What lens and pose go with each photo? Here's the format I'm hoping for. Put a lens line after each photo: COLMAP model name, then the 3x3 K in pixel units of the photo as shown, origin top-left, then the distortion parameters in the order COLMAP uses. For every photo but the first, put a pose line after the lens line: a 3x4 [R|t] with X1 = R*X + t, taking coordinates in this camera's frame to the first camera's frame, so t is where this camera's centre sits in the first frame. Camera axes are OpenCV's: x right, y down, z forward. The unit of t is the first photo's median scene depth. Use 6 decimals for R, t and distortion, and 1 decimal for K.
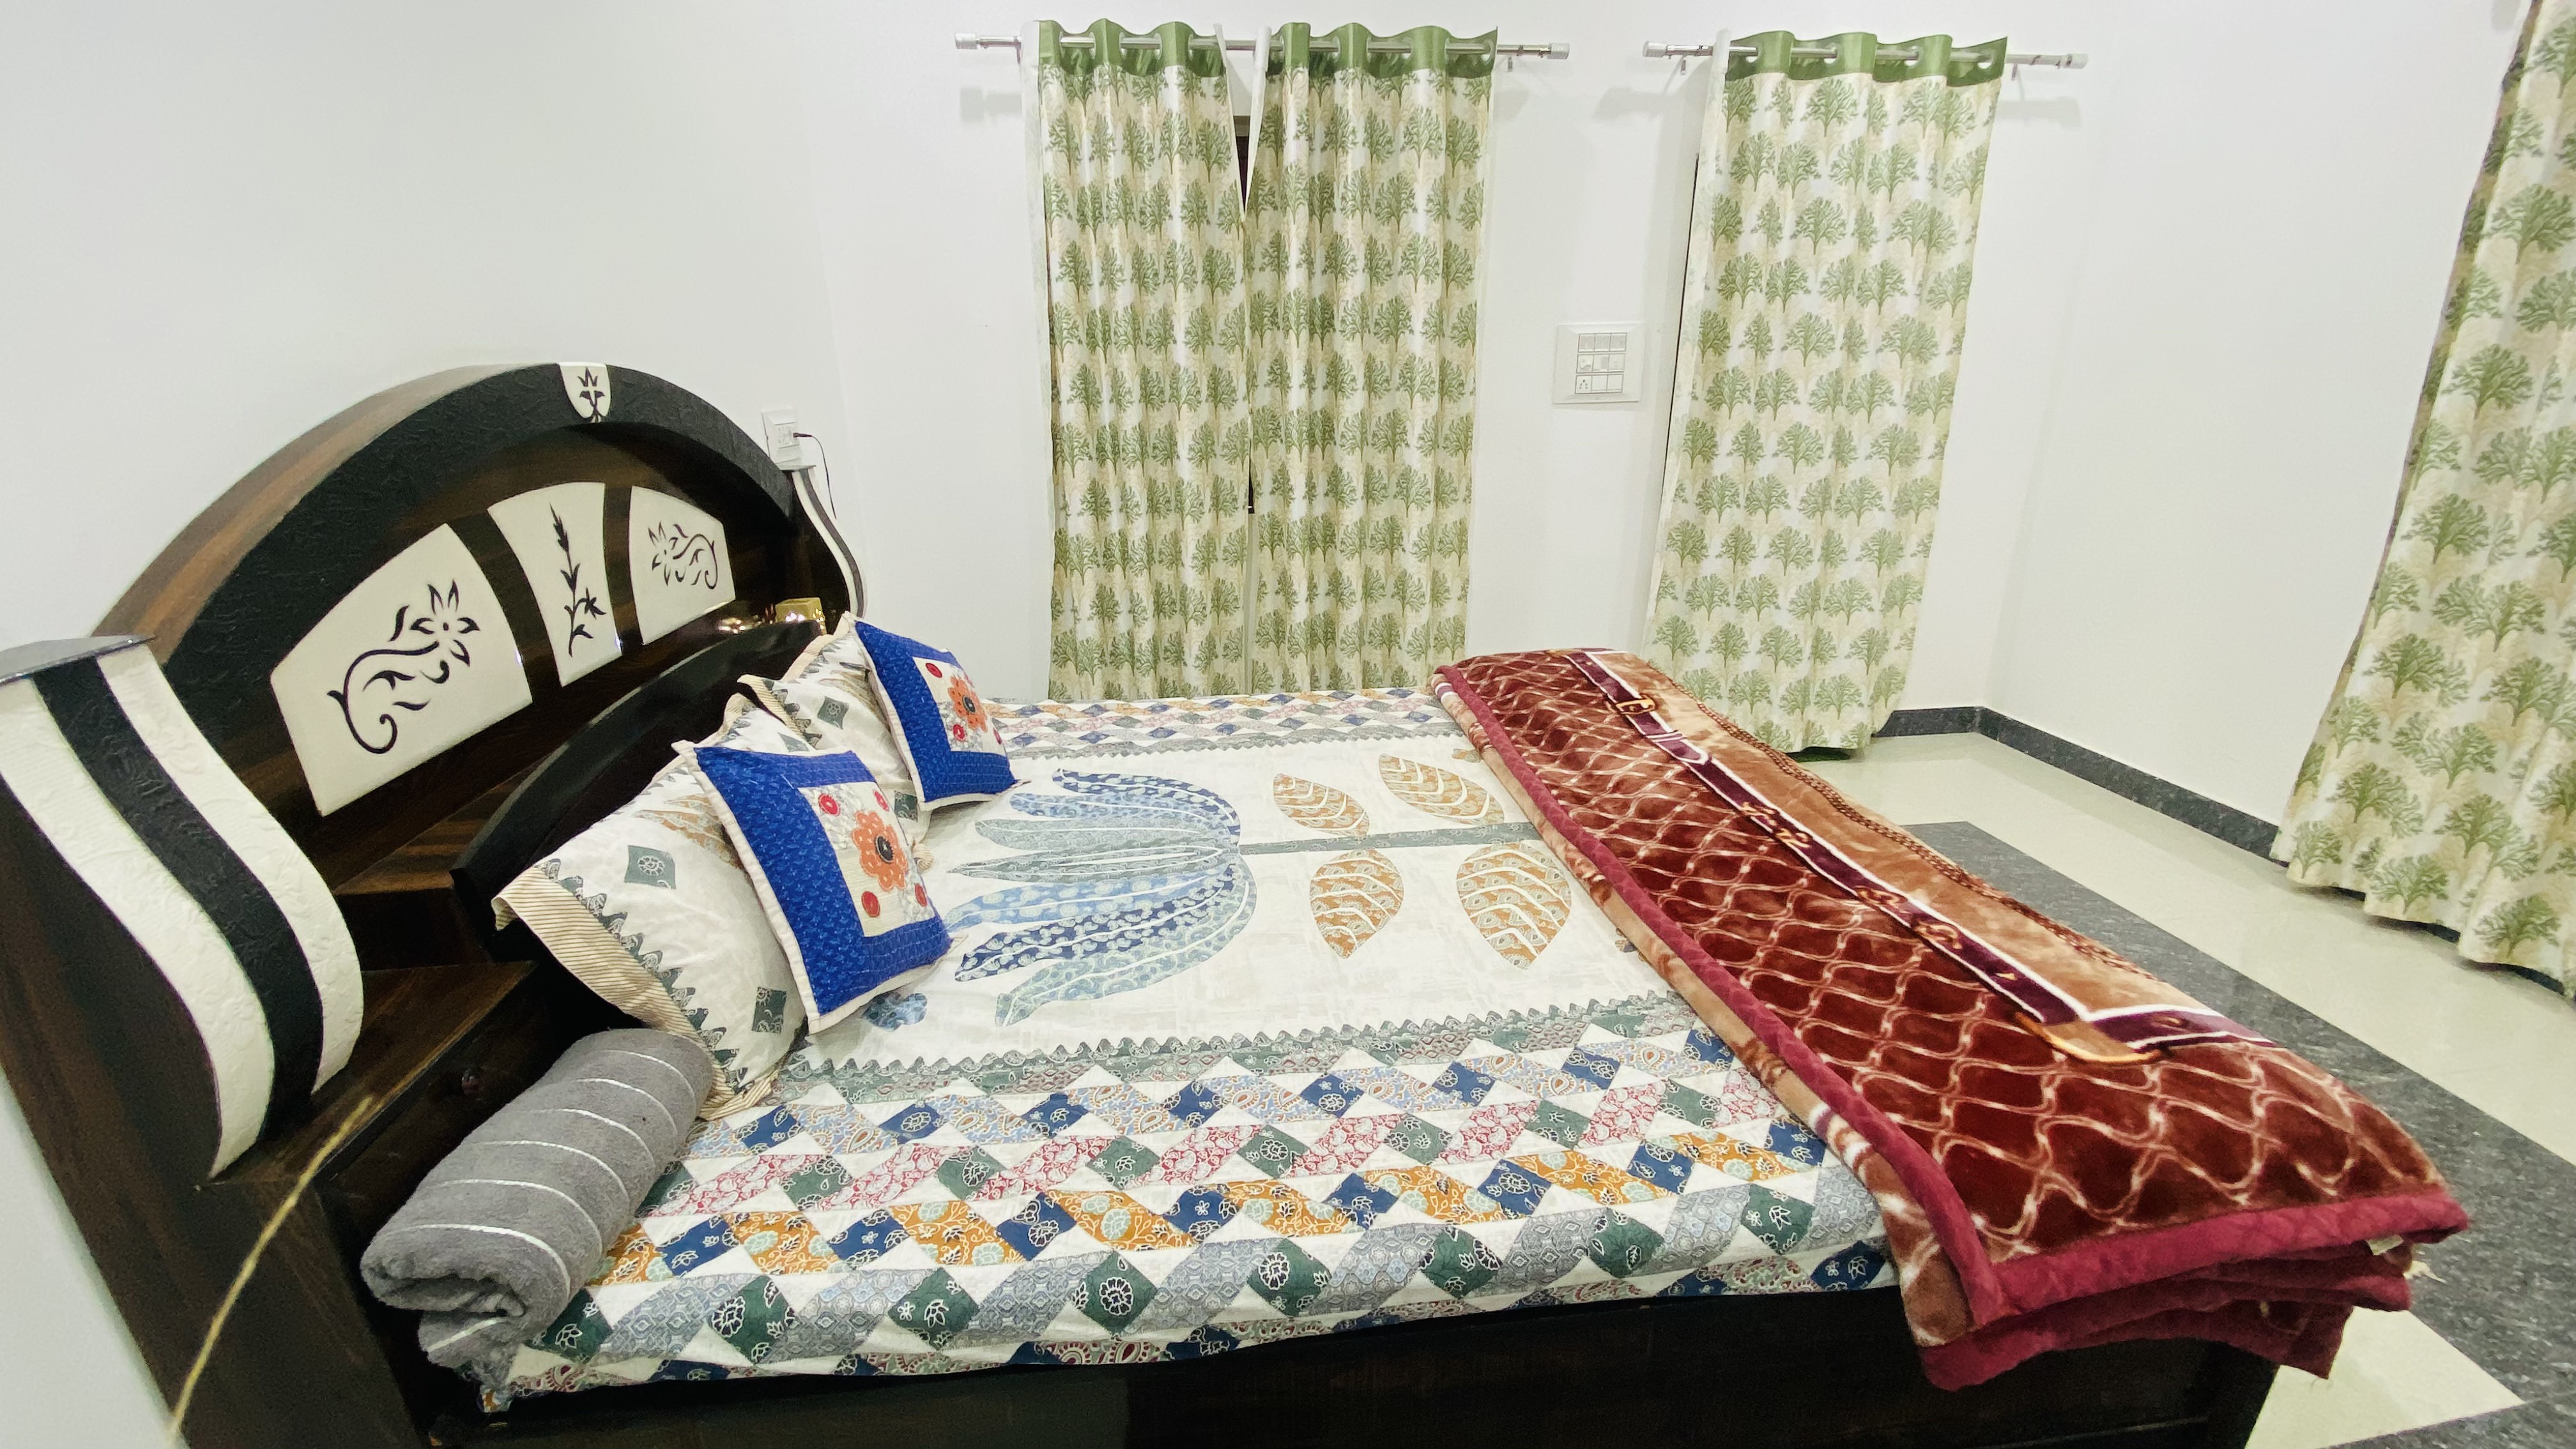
lens RADIAL K [[1058.0, 0, 1266.2], [0, 1058.0, 740.7], [0, 0, 1]] dist [-0.000024, -0.011270]
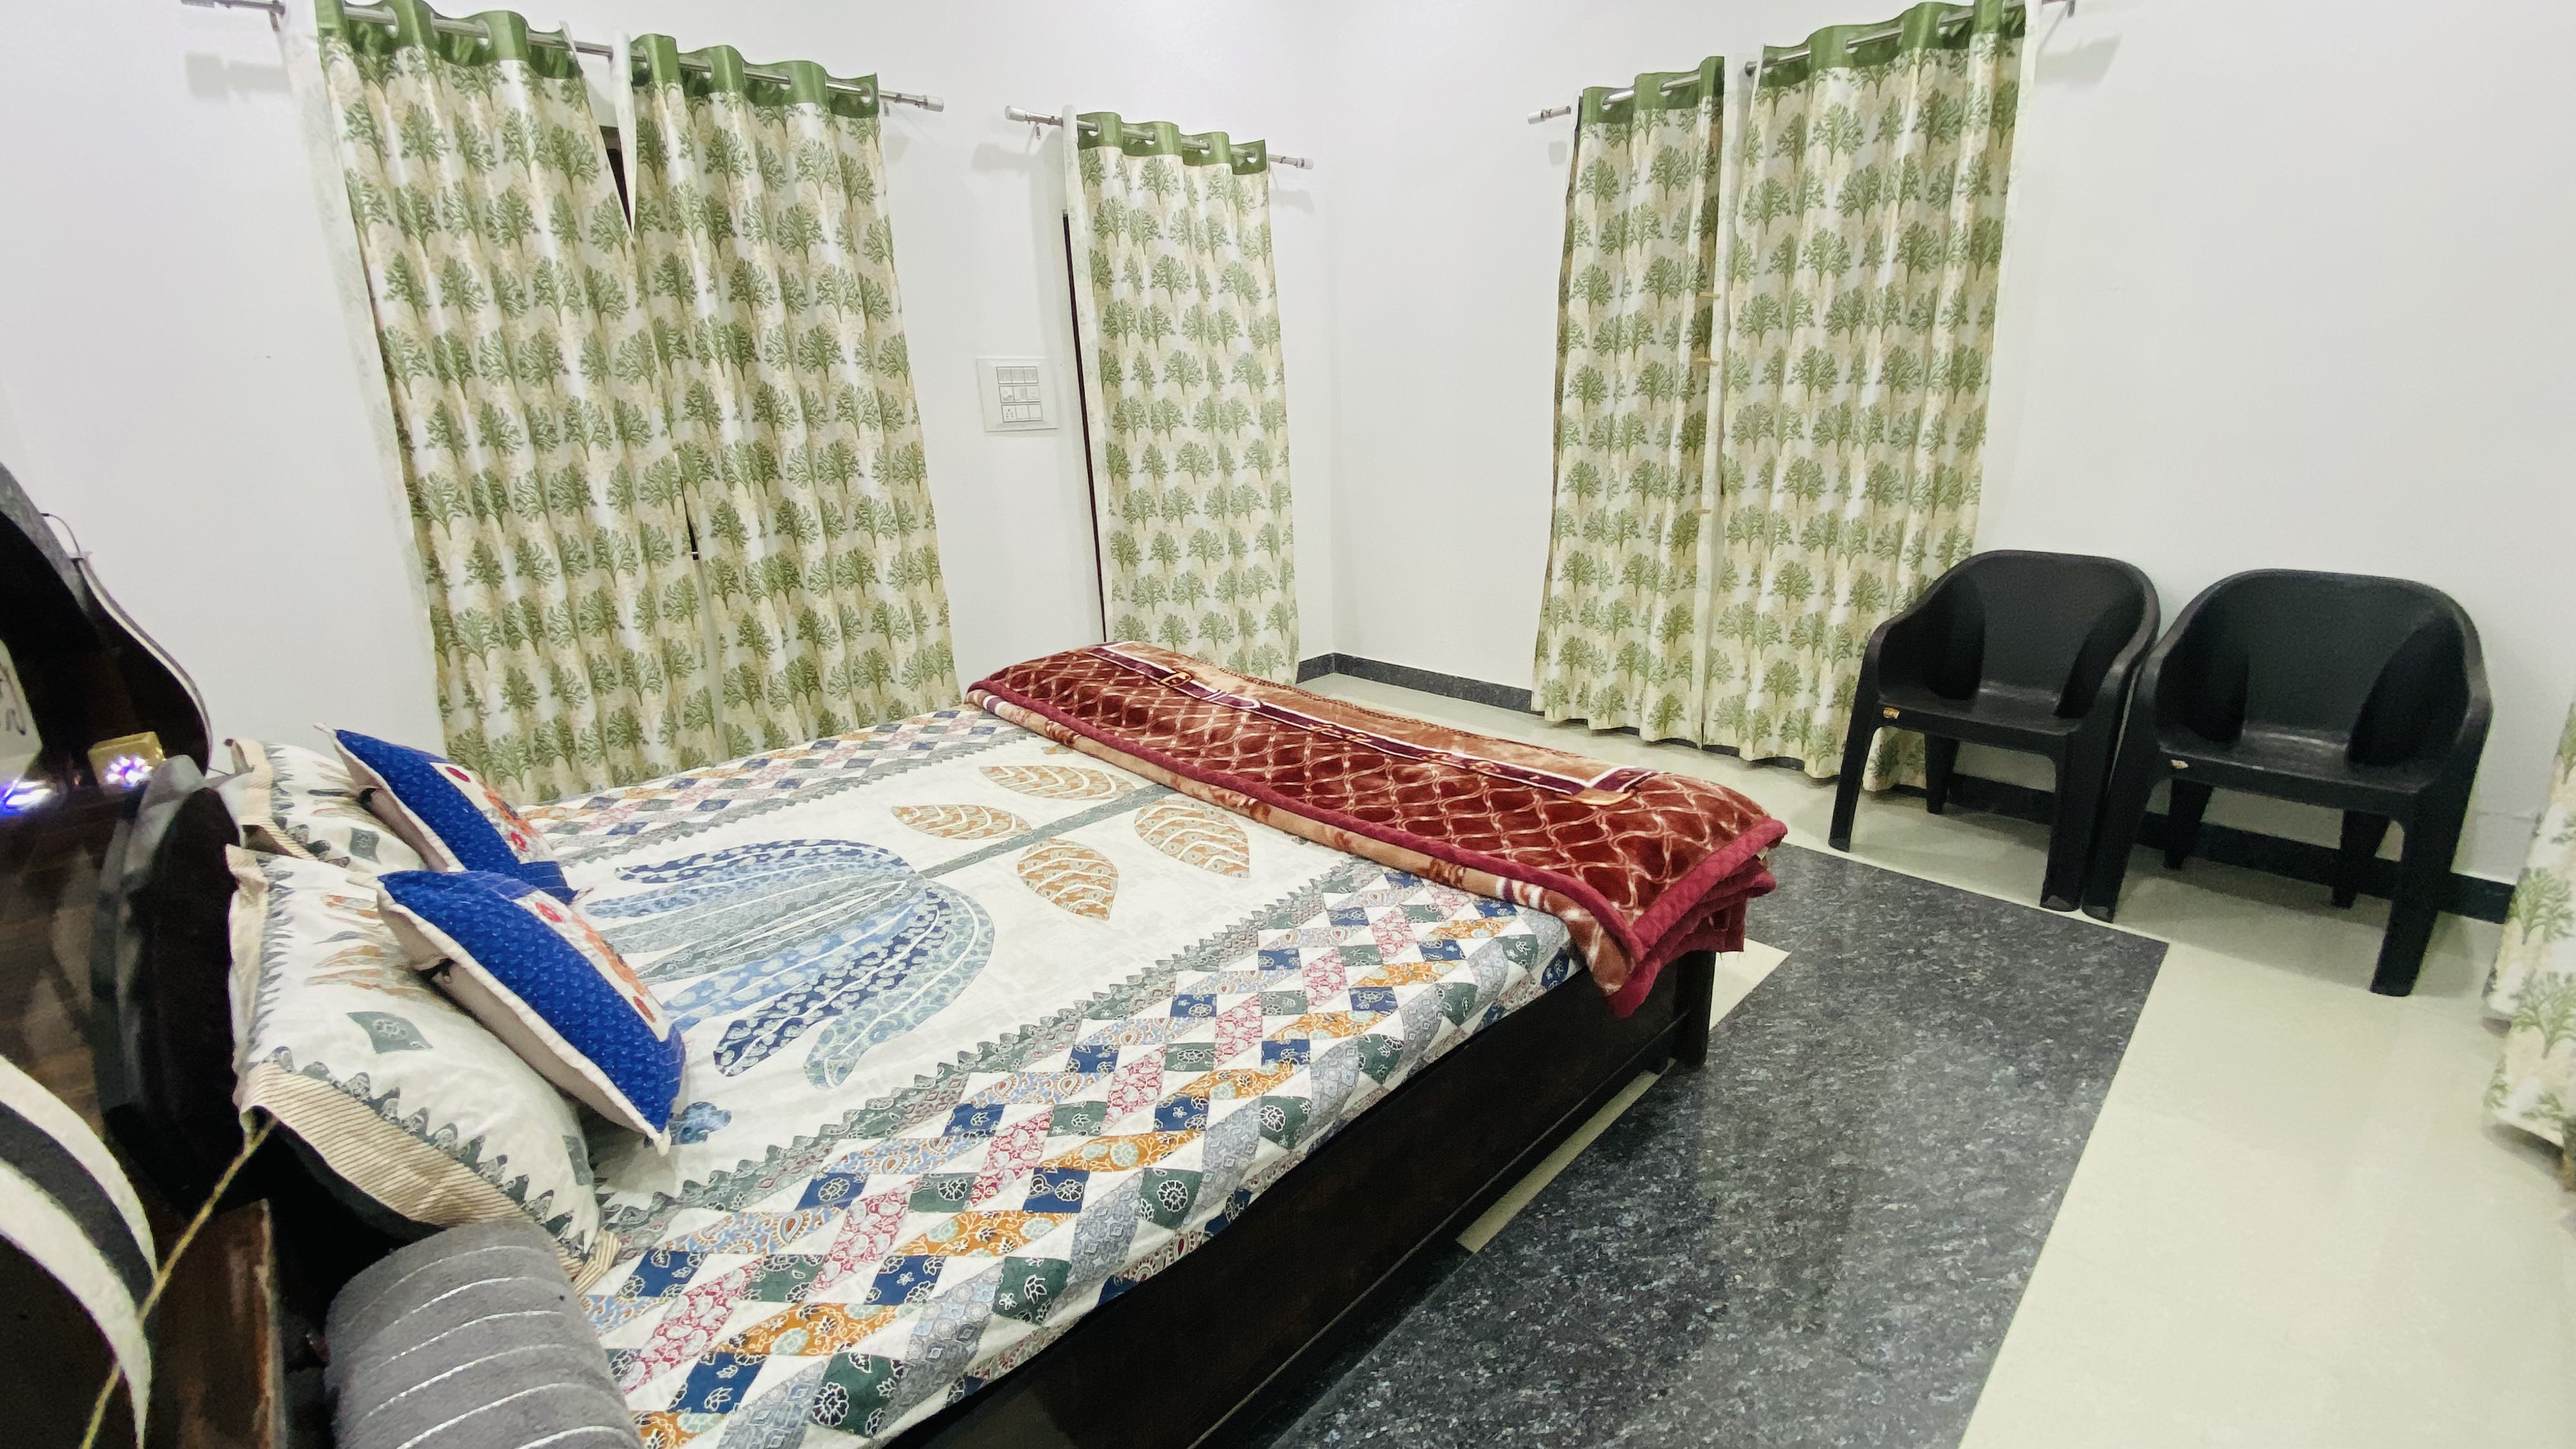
lens RADIAL K [[1058.0, 0, 1309.7], [0, 1058.0, 735.0], [0, 0, 1]] dist [-0.000024, -0.011270]
pose [[0.773209, -0.204726, 0.600196, -0.270266], [0.227879, 0.972936, 0.038300, 0.018935], [-0.591794, 0.107158, 0.798935, -0.014262]]
